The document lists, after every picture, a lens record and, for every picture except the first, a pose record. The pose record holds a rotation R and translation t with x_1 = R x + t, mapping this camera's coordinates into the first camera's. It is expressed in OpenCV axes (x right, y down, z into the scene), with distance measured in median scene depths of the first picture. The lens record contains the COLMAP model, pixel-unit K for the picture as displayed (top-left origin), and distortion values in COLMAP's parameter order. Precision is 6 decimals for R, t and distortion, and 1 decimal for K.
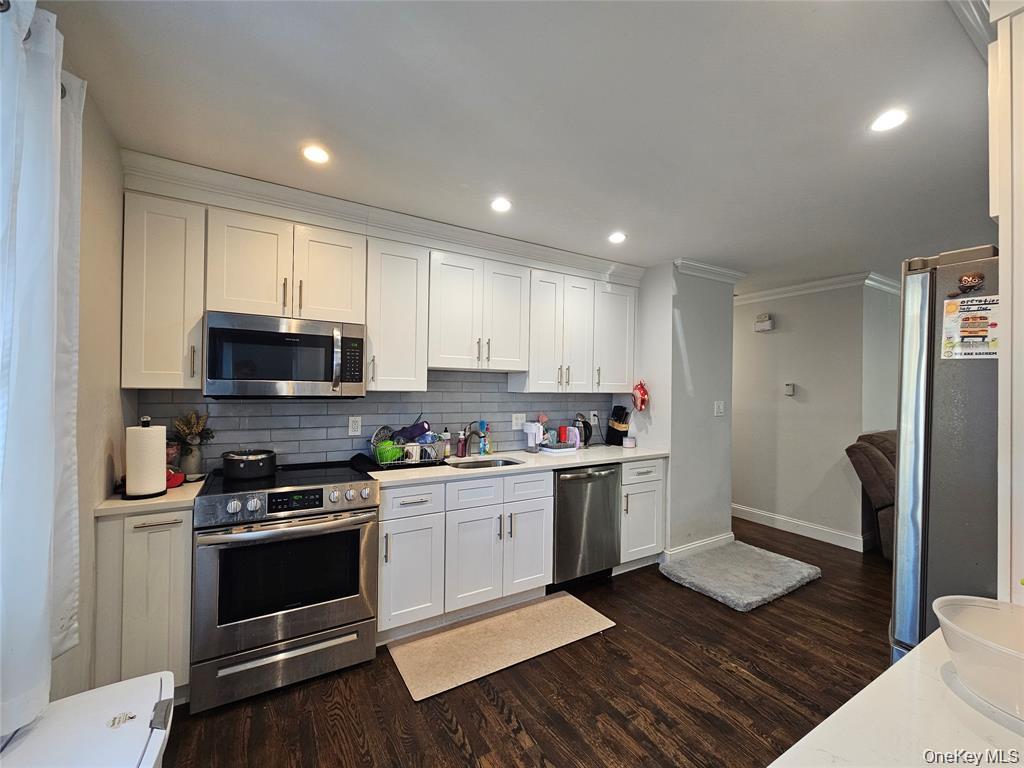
lens RADIAL K [[418.0, 0, 517.3], [0, 418.0, 385.4], [0, 0, 1]] dist [-0.002141, 0.000064]
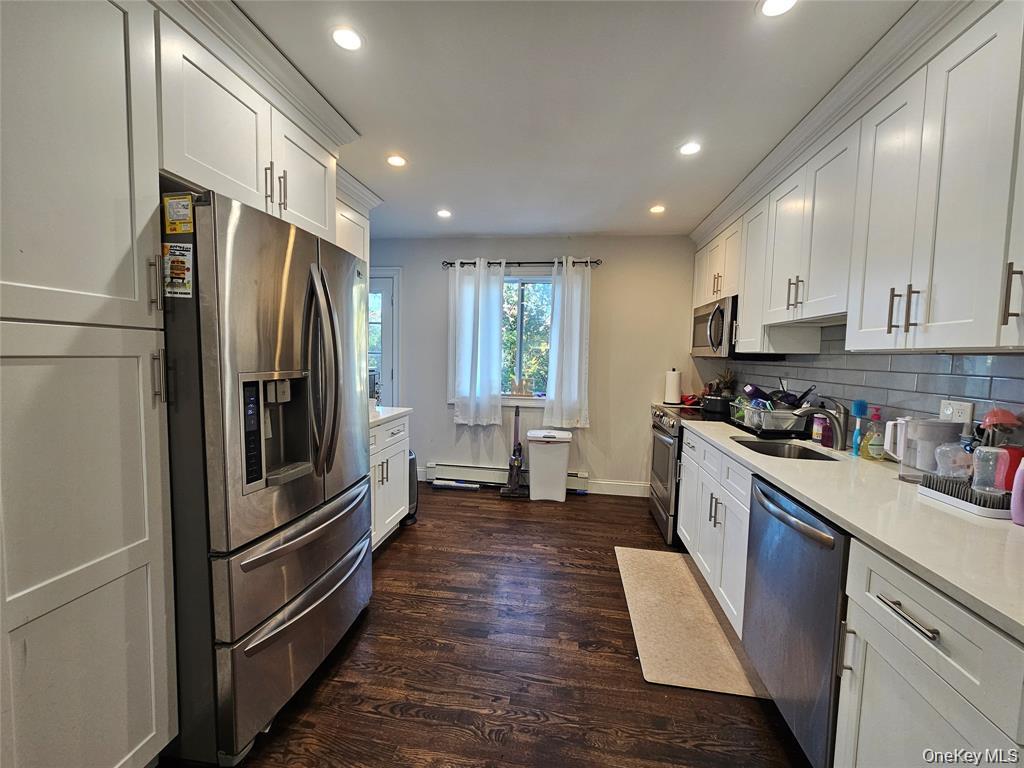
lens RADIAL K [[418.0, 0, 512.8], [0, 418.0, 385.0], [0, 0, 1]] dist [-0.002141, 0.000064]
pose [[-0.635129, 0.021294, -0.772112, 1.103111], [-0.033283, 0.997937, 0.054900, 0.062793], [0.771689, 0.060567, -0.633110, 1.514654]]
